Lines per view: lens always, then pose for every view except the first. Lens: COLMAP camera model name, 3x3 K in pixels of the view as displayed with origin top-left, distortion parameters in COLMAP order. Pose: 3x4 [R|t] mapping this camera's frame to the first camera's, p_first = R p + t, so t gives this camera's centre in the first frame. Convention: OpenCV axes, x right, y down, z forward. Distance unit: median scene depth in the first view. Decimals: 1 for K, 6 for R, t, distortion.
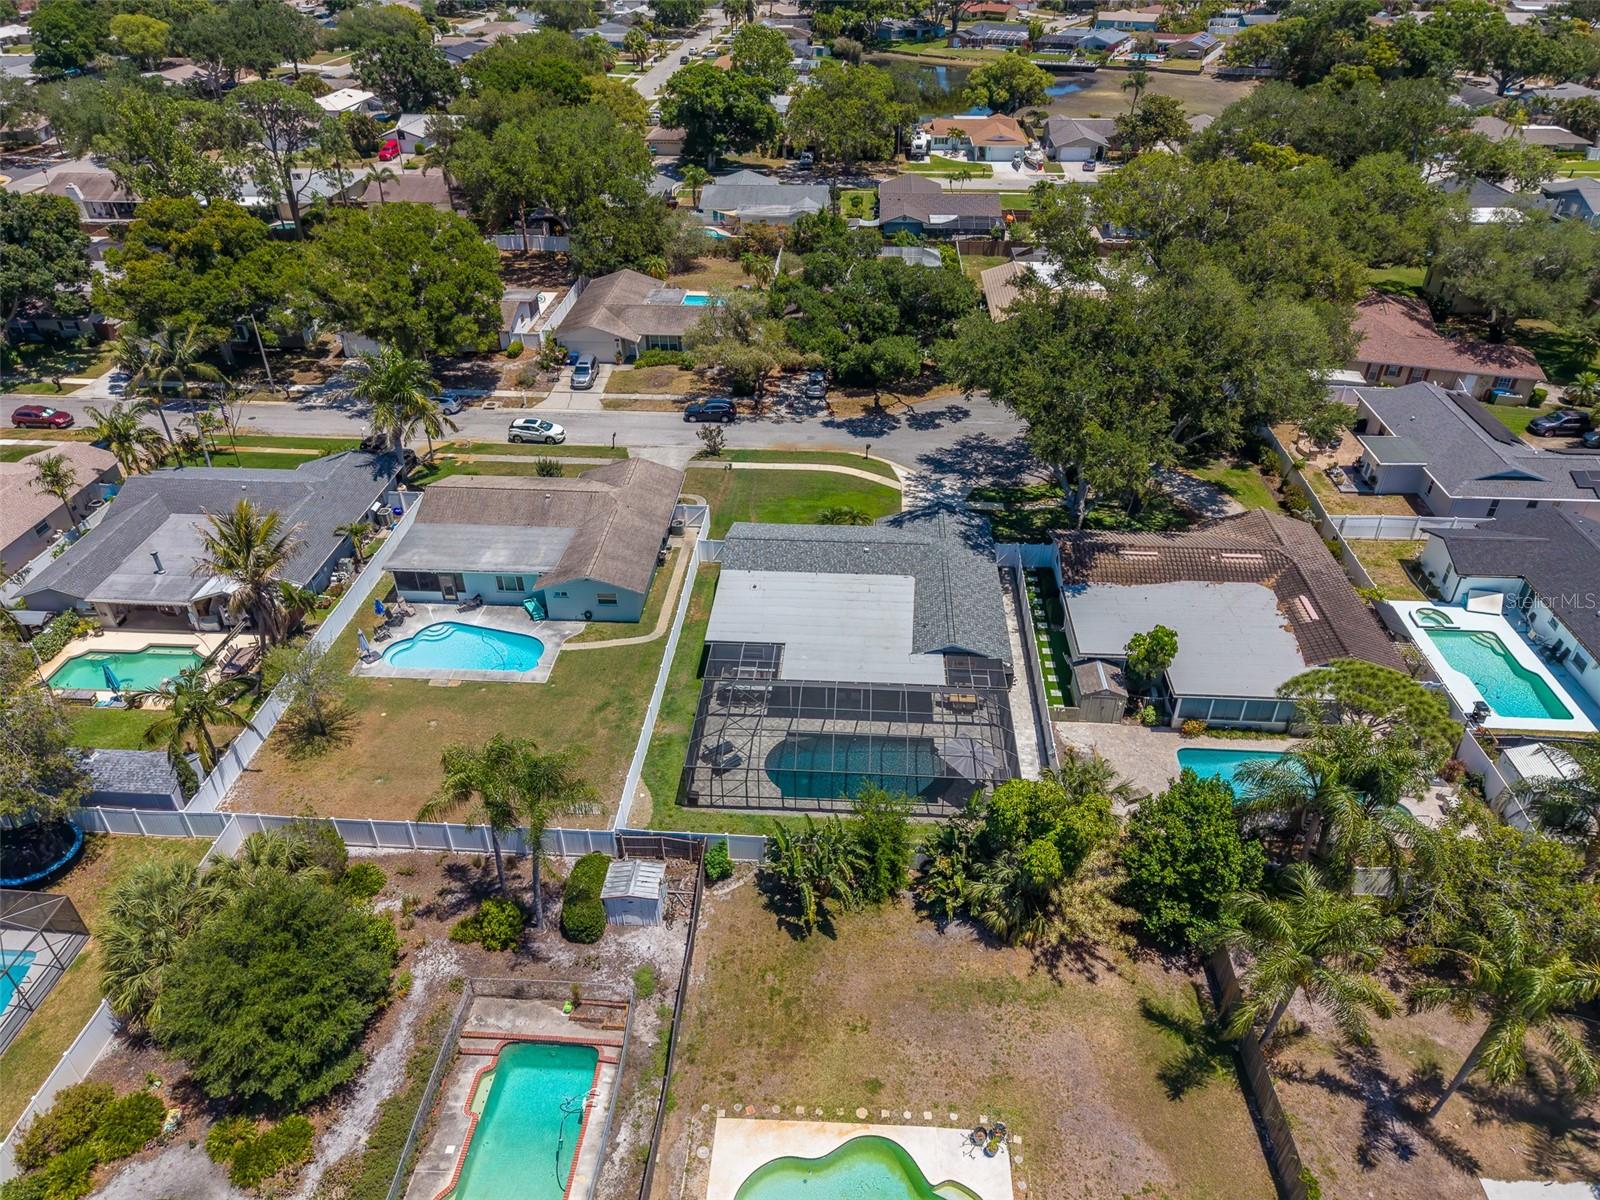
lens RADIAL K [[1068.6, 0, 796.9], [0, 1068.6, 603.7], [0, 0, 1]] dist [0.037090, -0.018735]
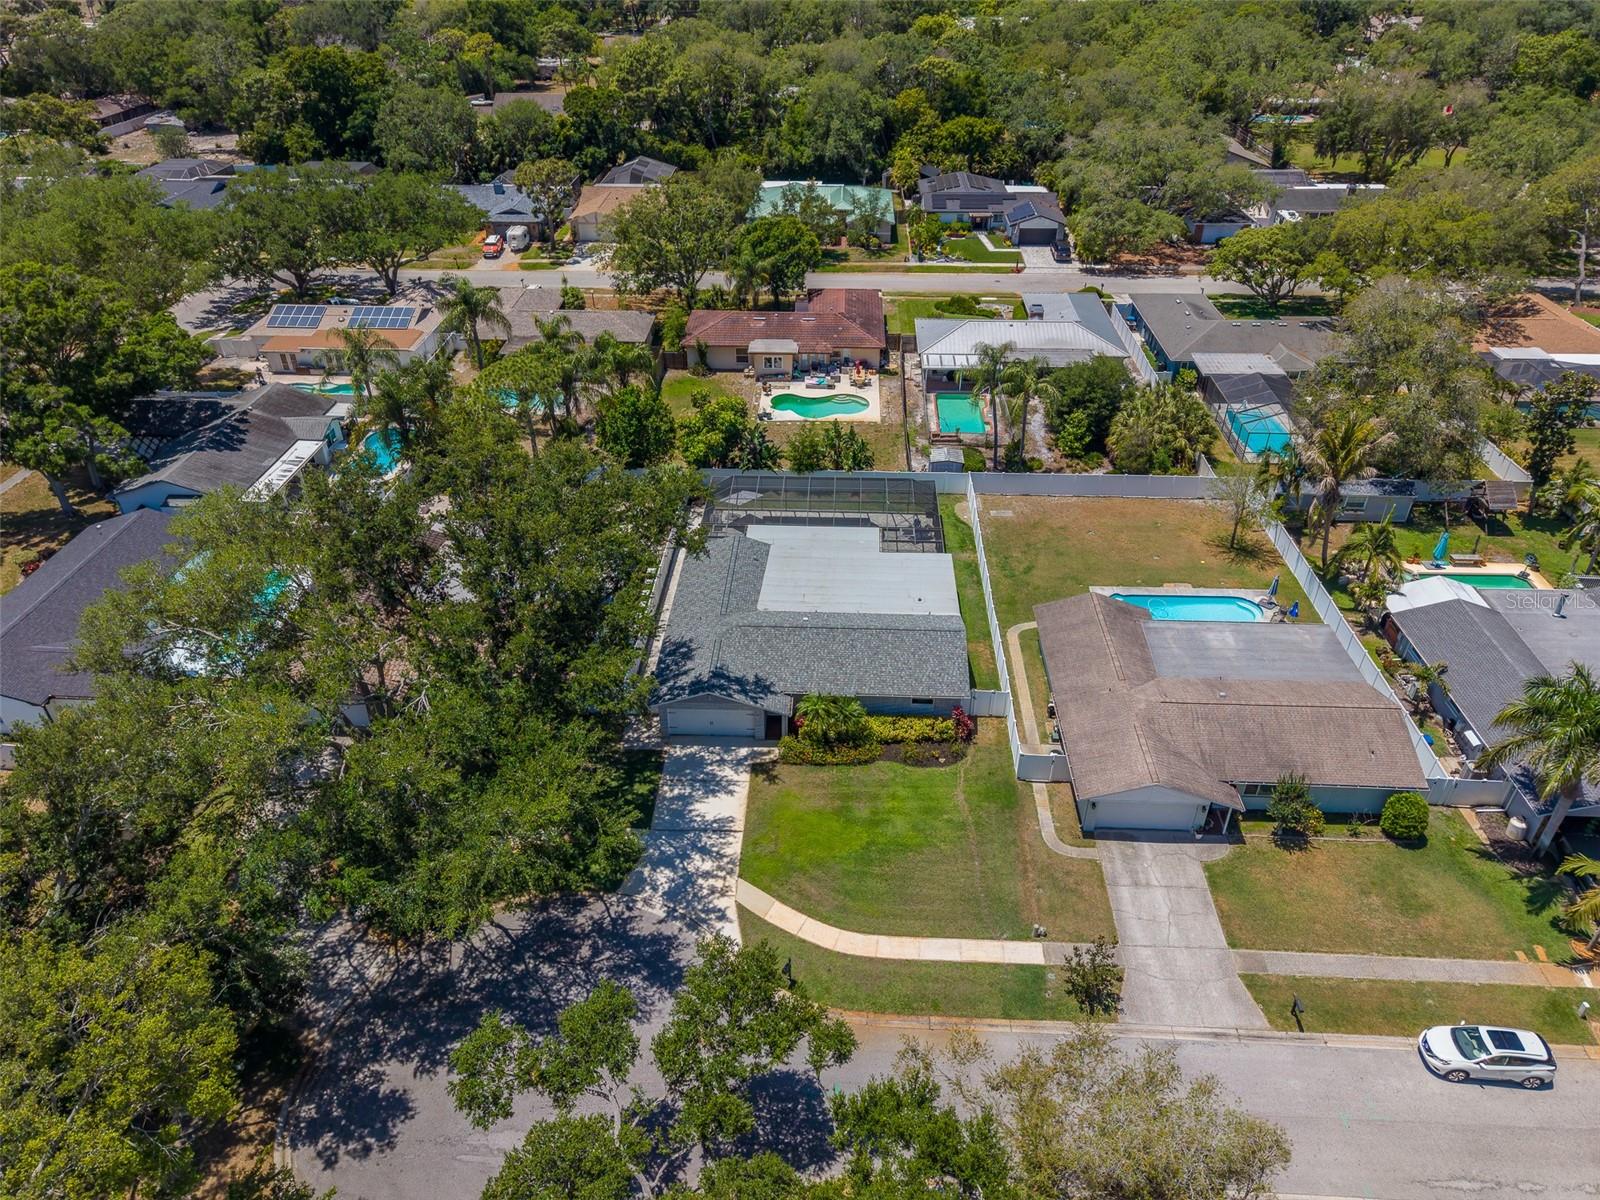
lens RADIAL K [[1068.6, 0, 795.7], [0, 1068.6, 603.3], [0, 0, 1]] dist [0.037090, -0.018735]
pose [[-0.999790, 0.017132, -0.011271, 0.080241], [-0.004100, 0.371532, 0.928411, -0.857003], [0.020094, 0.928262, -0.371383, 1.256509]]
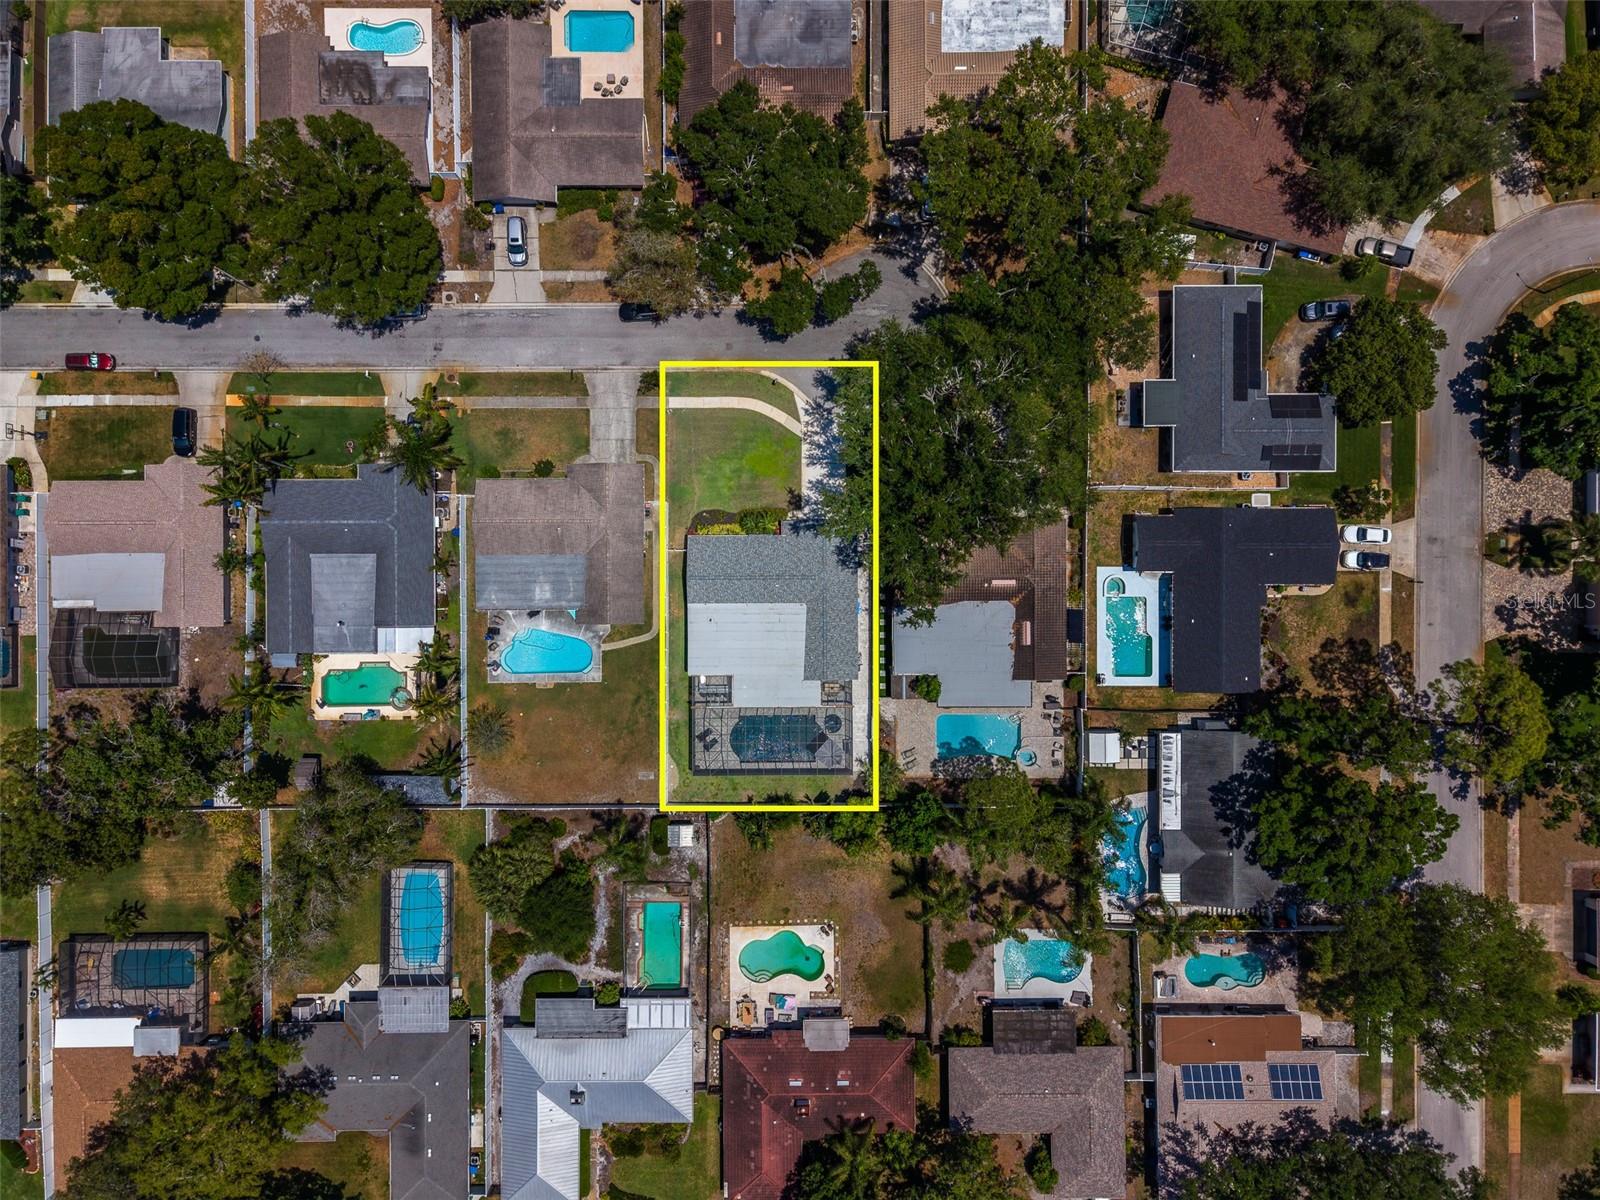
lens RADIAL K [[1068.6, 0, 792.7], [0, 1068.6, 595.1], [0, 0, 1]] dist [0.037090, -0.018735]
pose [[0.997444, -0.070977, 0.008265, 0.070851], [0.032923, 0.559143, 0.828417, -1.294312], [-0.063420, -0.826028, 0.560050, 0.085646]]
